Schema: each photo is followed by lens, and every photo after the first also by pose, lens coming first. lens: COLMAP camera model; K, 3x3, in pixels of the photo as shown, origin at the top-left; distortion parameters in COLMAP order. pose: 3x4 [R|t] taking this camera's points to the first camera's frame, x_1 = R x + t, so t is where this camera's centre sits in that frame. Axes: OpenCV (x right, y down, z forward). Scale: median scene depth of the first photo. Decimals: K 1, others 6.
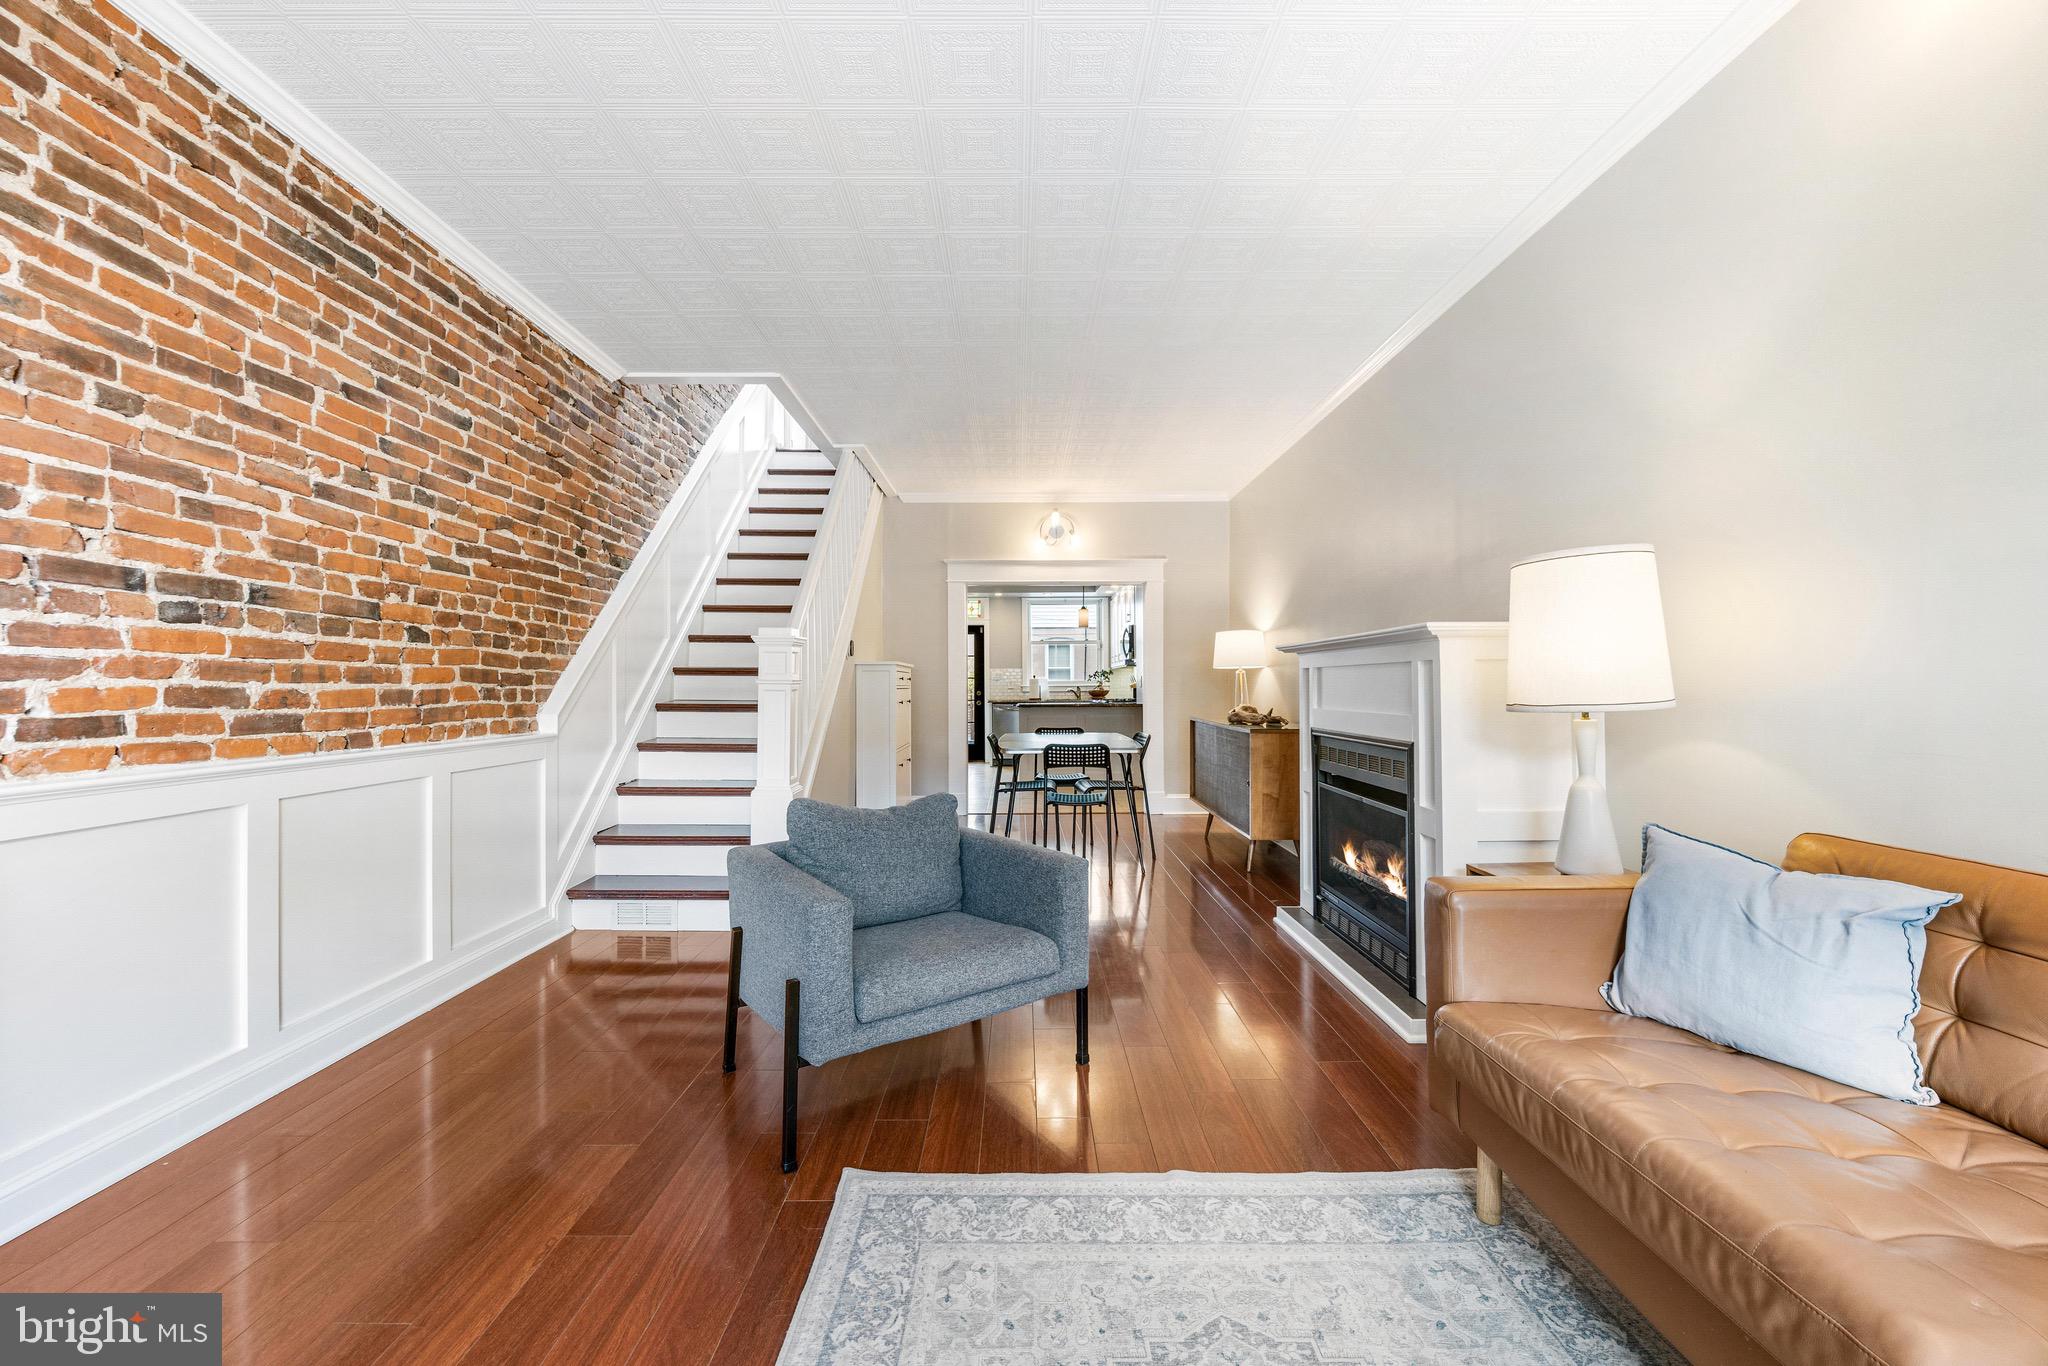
lens RADIAL K [[798.5, 0, 1026.4], [0, 798.5, 688.8], [0, 0, 1]] dist [0.000262, 0.000006]
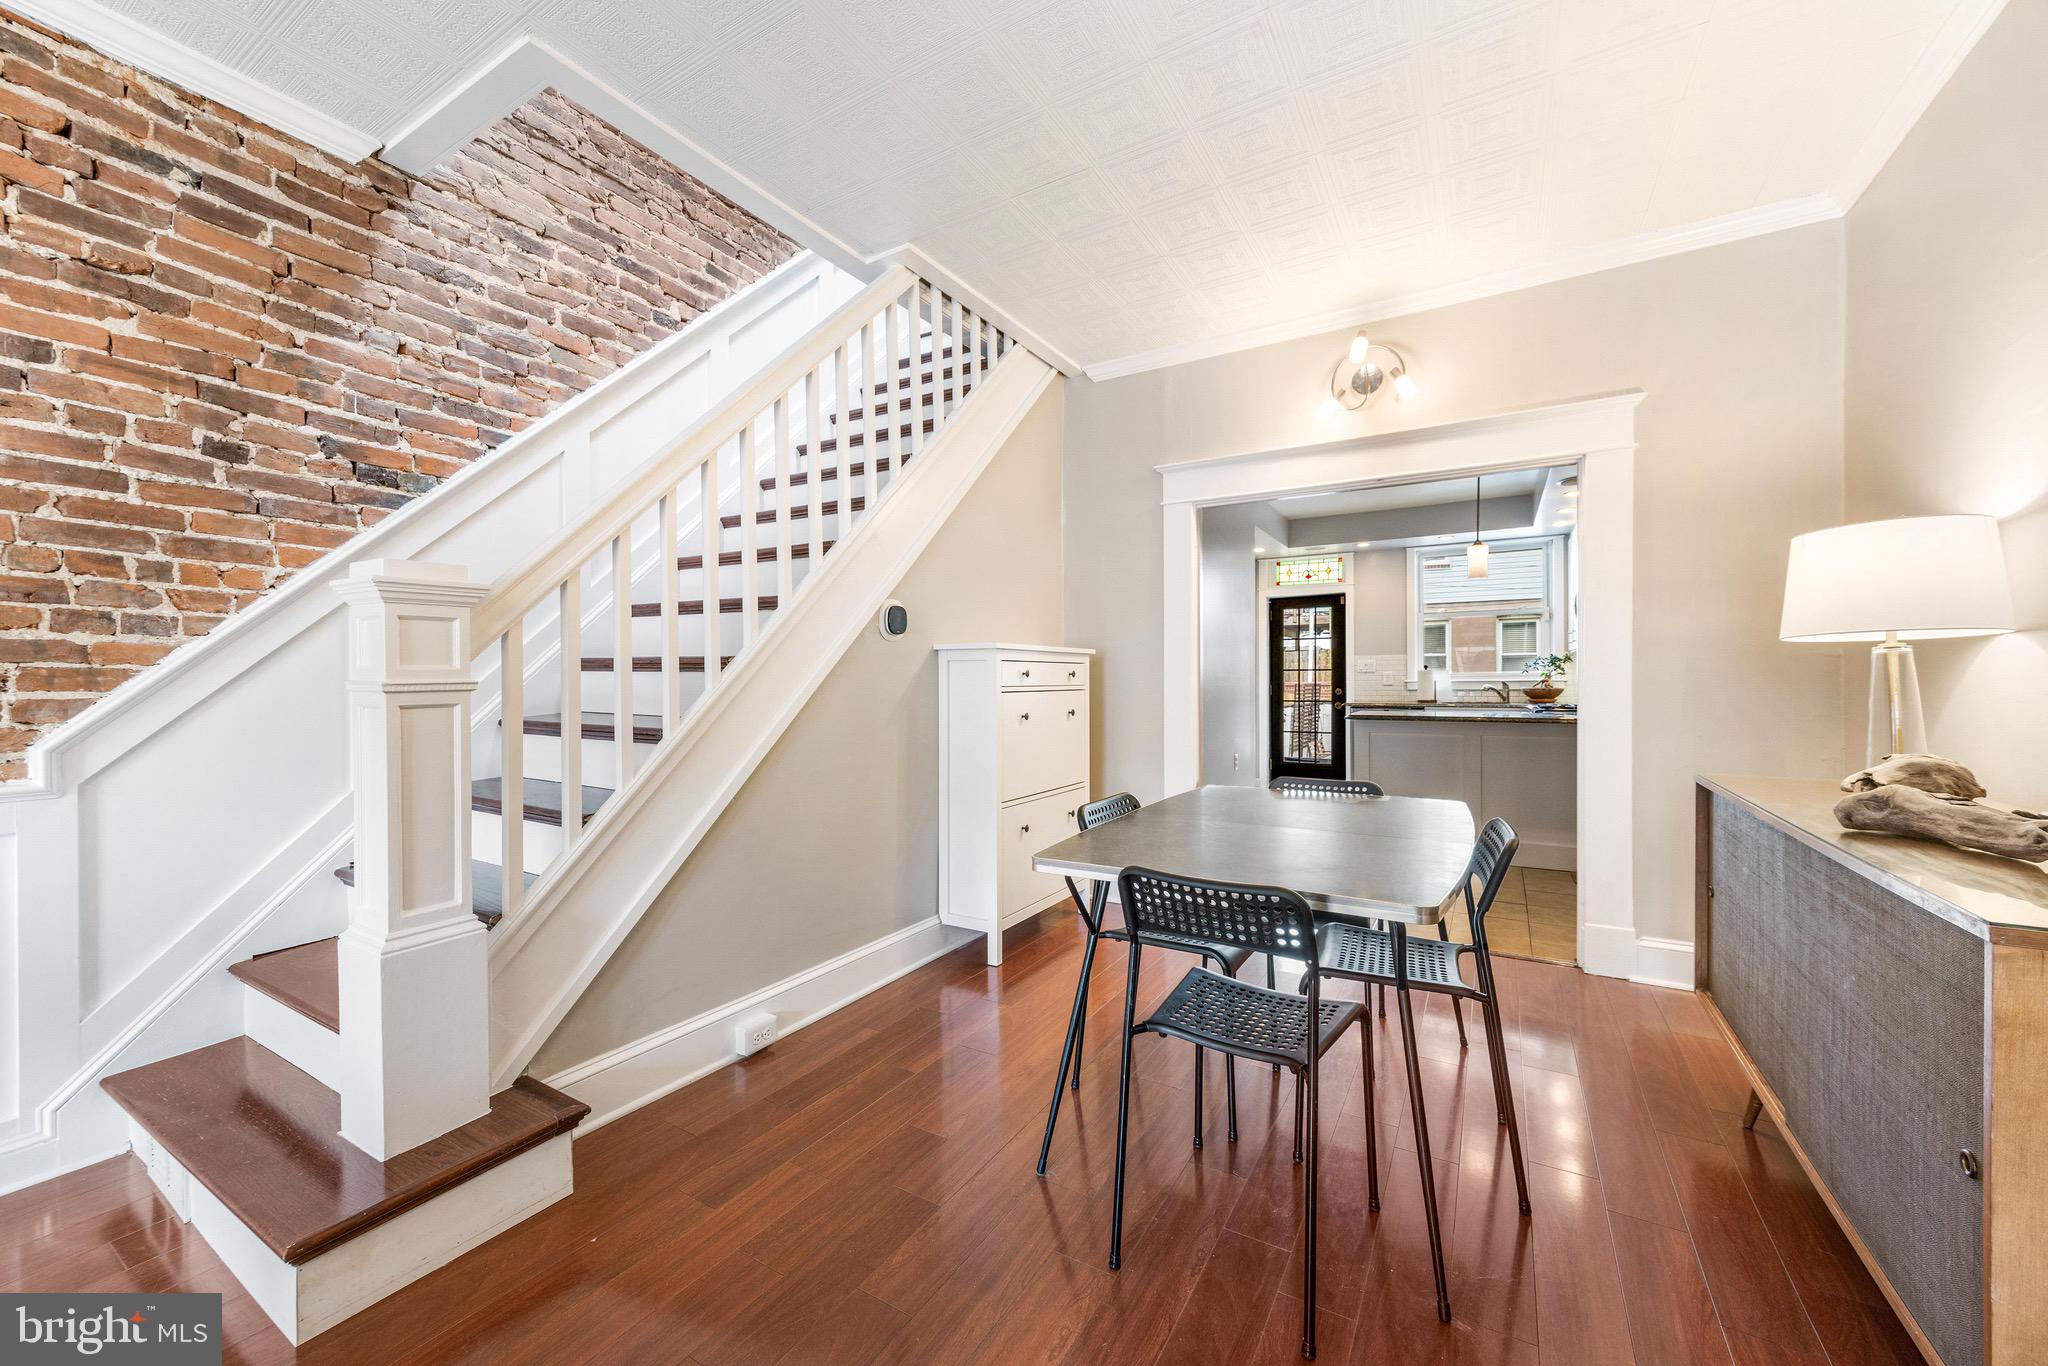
lens RADIAL K [[793.2, 0, 1027.4], [0, 793.2, 680.3], [0, 0, 1]] dist [-0.000475, -0.000061]
pose [[0.853054, 0.001961, -0.521819, 0.134001], [-0.001663, 0.999998, 0.001040, -0.008832], [0.521820, -0.000020, 0.853056, 0.531804]]
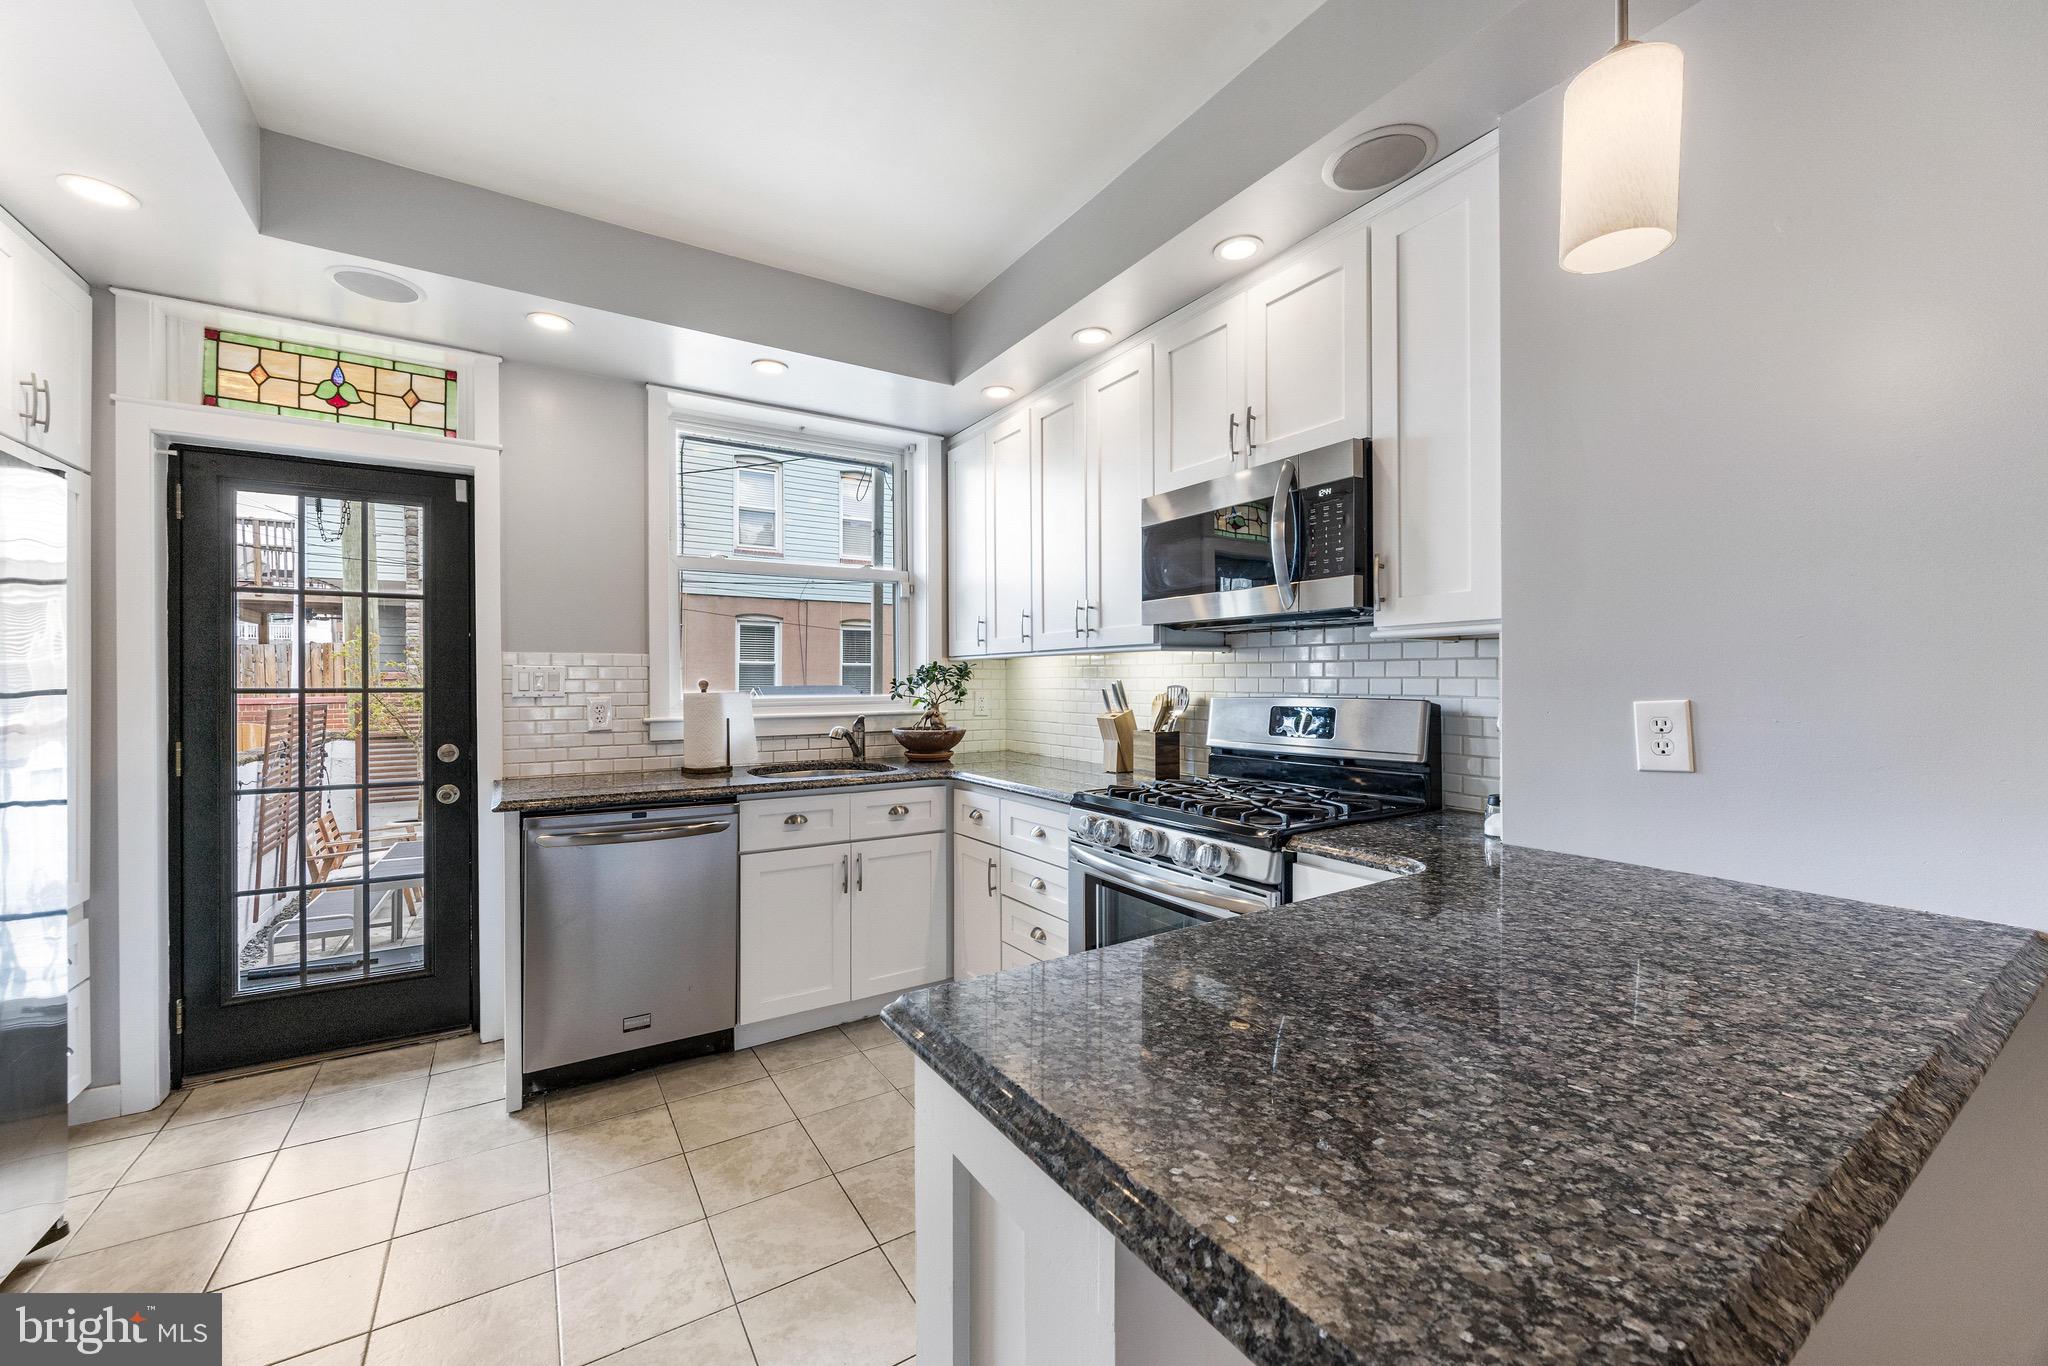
lens RADIAL K [[808.2, 0, 1024.0], [0, 808.2, 683.0], [0, 0, 1]] dist [0.001315, 0.000076]
pose [[0.854235, 0.003055, 0.519878, -0.073464], [0.002173, 0.999953, -0.009446, -0.025206], [-0.519882, 0.009199, 0.854188, 1.363636]]
